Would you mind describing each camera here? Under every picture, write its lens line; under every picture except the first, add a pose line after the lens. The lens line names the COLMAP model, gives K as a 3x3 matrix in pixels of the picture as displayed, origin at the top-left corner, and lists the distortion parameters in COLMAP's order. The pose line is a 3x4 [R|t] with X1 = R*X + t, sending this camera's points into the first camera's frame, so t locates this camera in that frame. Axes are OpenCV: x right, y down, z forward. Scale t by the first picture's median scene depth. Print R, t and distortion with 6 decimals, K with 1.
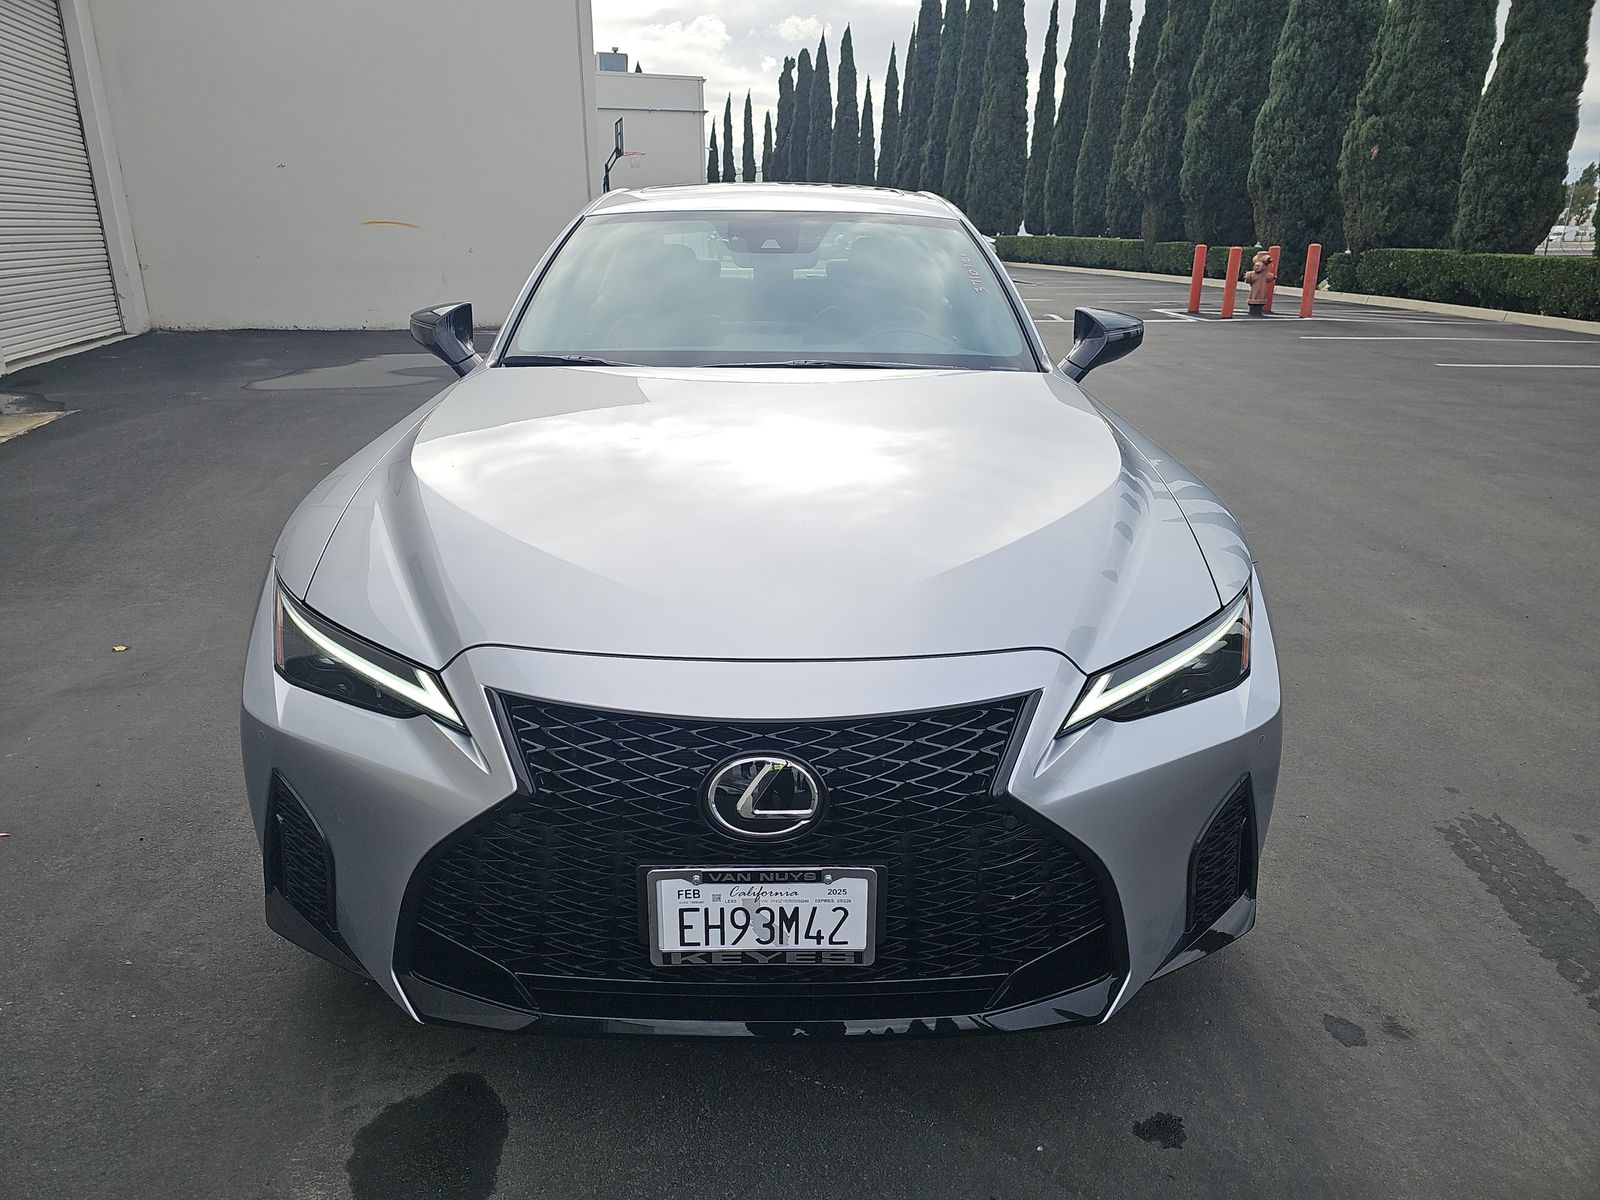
lens RADIAL K [[1065.1, 0, 791.6], [0, 1065.1, 566.5], [0, 0, 1]] dist [0.053055, -0.052137]
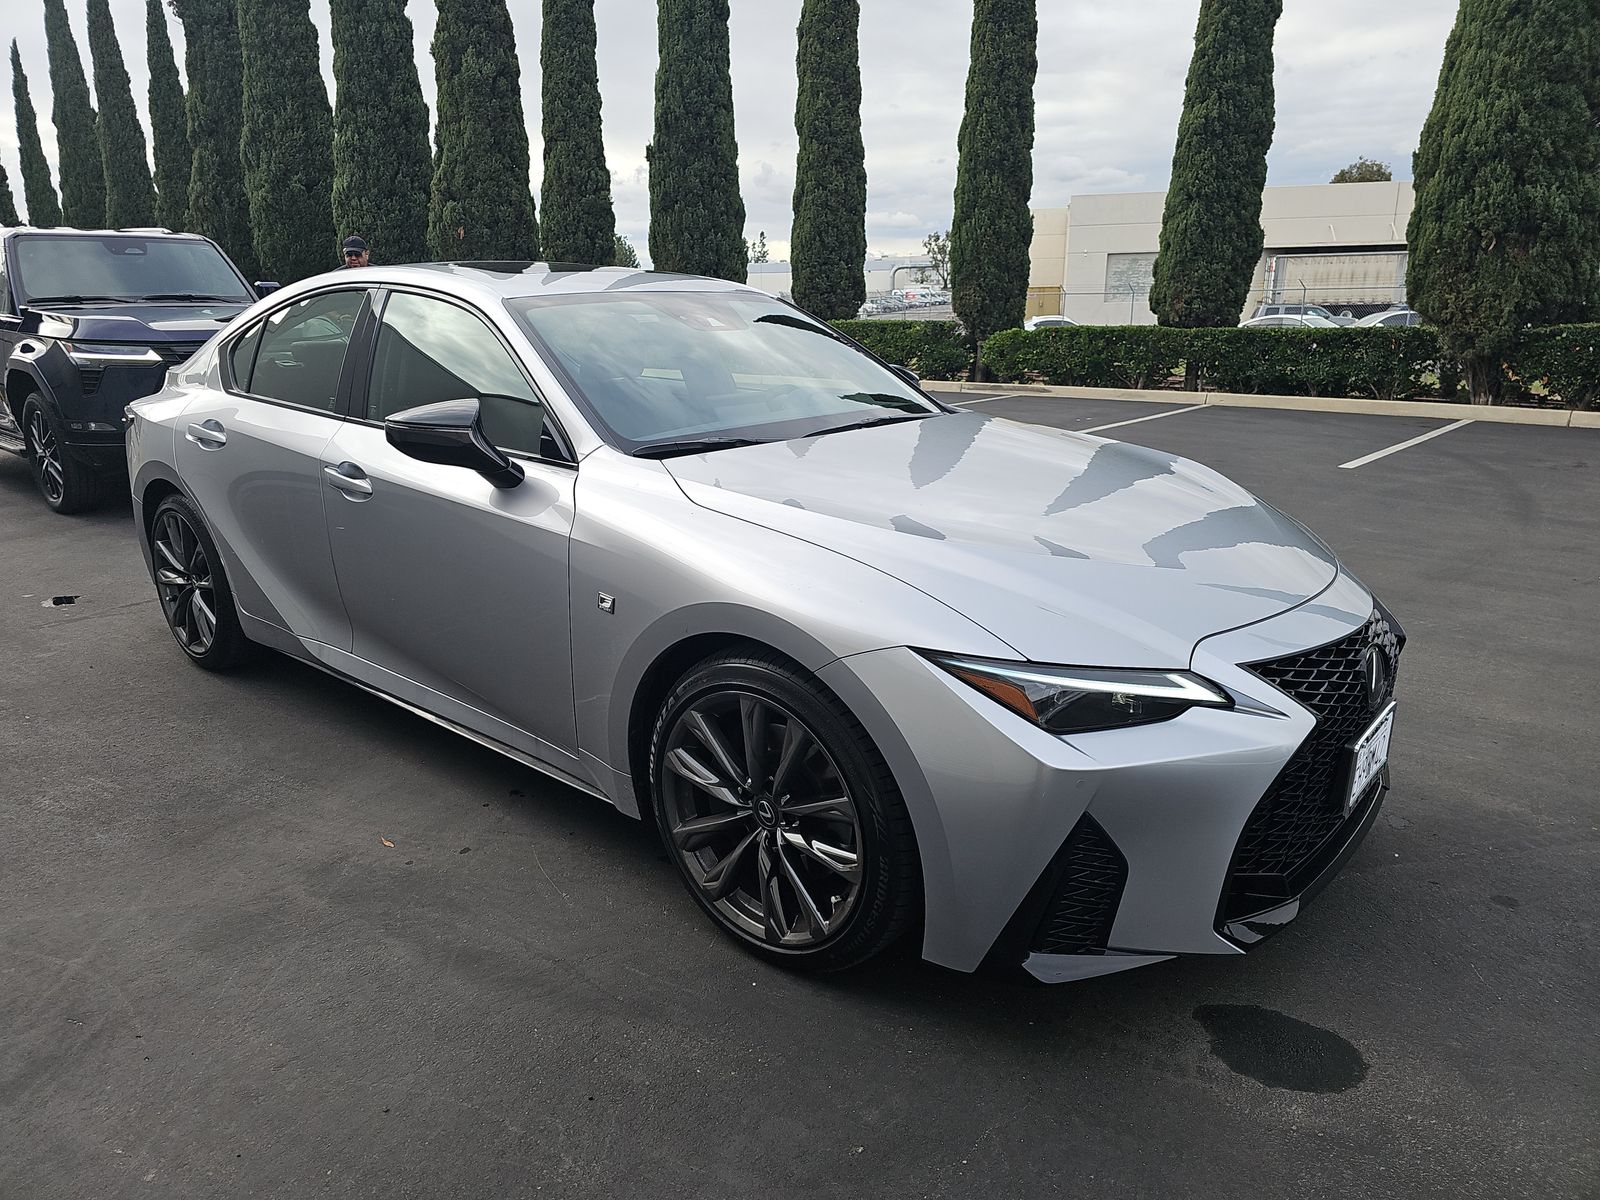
lens RADIAL K [[1065.1, 0, 791.6], [0, 1065.1, 566.5], [0, 0, 1]] dist [0.053055, -0.052137]
pose [[0.650343, -0.199588, 0.732952, -0.112457], [0.243547, 0.968716, 0.047690, -0.013683], [-0.719540, 0.147493, 0.678607, 0.036442]]
